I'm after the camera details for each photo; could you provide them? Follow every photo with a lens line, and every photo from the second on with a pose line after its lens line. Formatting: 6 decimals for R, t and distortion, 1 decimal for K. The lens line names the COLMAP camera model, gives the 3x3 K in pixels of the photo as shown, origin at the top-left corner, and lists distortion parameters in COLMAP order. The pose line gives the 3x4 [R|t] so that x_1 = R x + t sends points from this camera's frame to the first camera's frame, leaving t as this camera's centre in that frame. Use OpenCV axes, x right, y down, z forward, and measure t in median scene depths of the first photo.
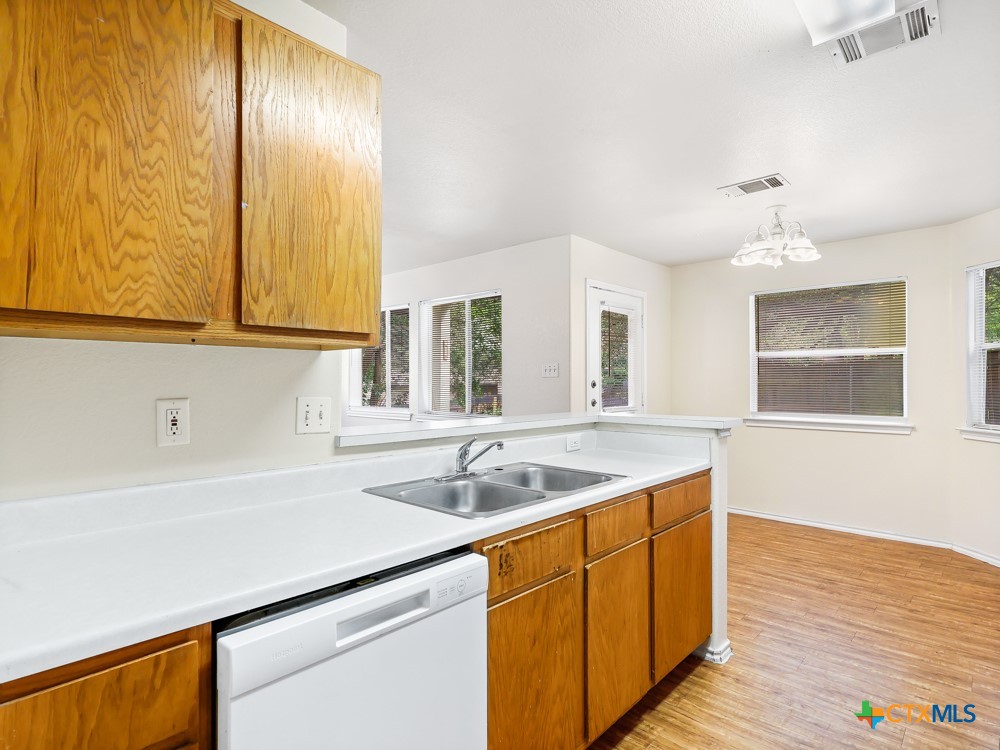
lens RADIAL K [[530.6, 0, 495.3], [0, 530.6, 381.7], [0, 0, 1]] dist [-0.000696, 0.001249]
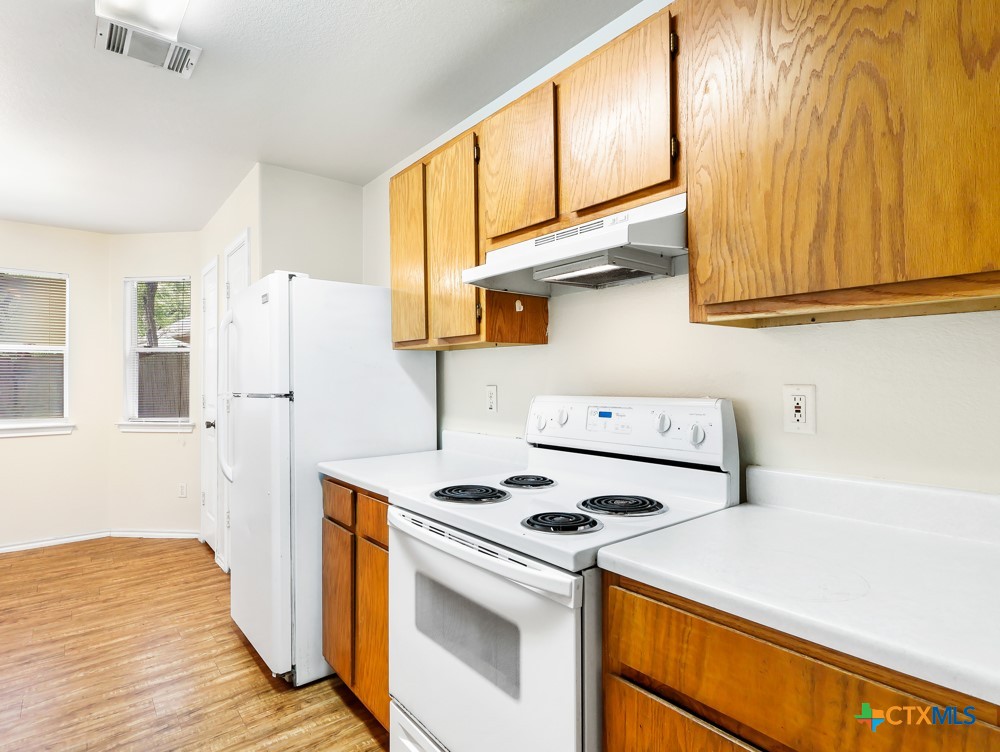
lens RADIAL K [[522.4, 0, 496.8], [0, 522.4, 378.8], [0, 0, 1]] dist [0.000864, -0.000489]
pose [[0.129840, 0.005598, 0.991519, -0.114668], [0.006260, 0.999960, -0.006465, 0.009640], [-0.991515, 0.007046, 0.129800, 0.099152]]
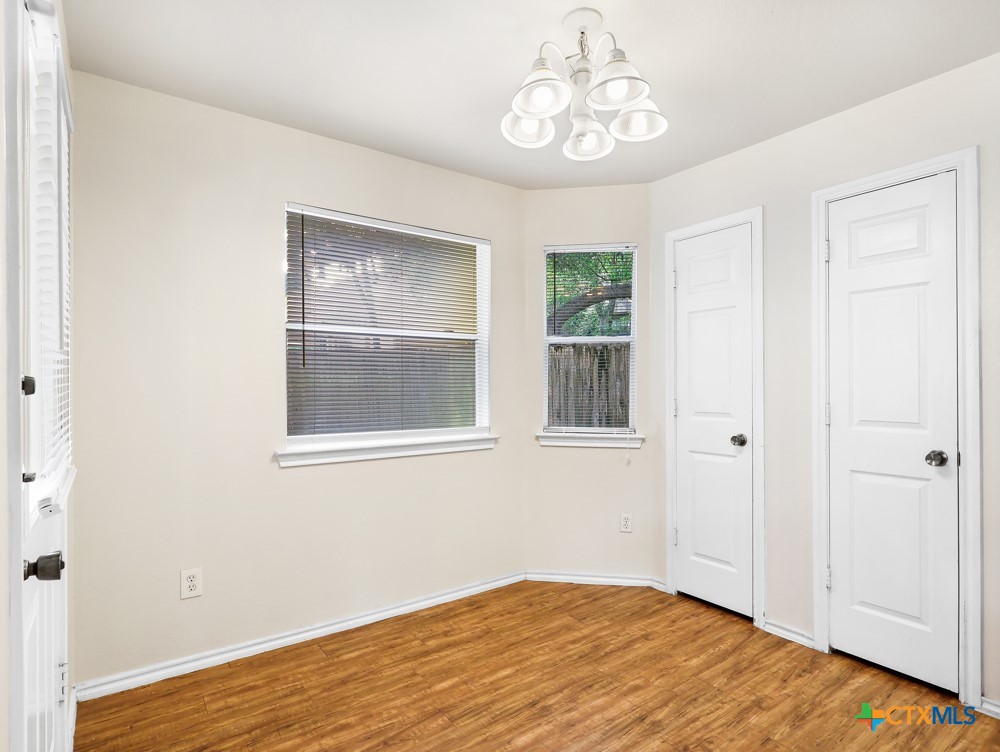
lens RADIAL K [[530.6, 0, 495.3], [0, 530.6, 382.7], [0, 0, 1]] dist [-0.000696, 0.001249]
pose [[0.190953, -0.000201, 0.981599, 0.032809], [0.004662, 0.999989, -0.000703, 0.005625], [-0.981588, 0.004710, 0.190951, 1.092410]]
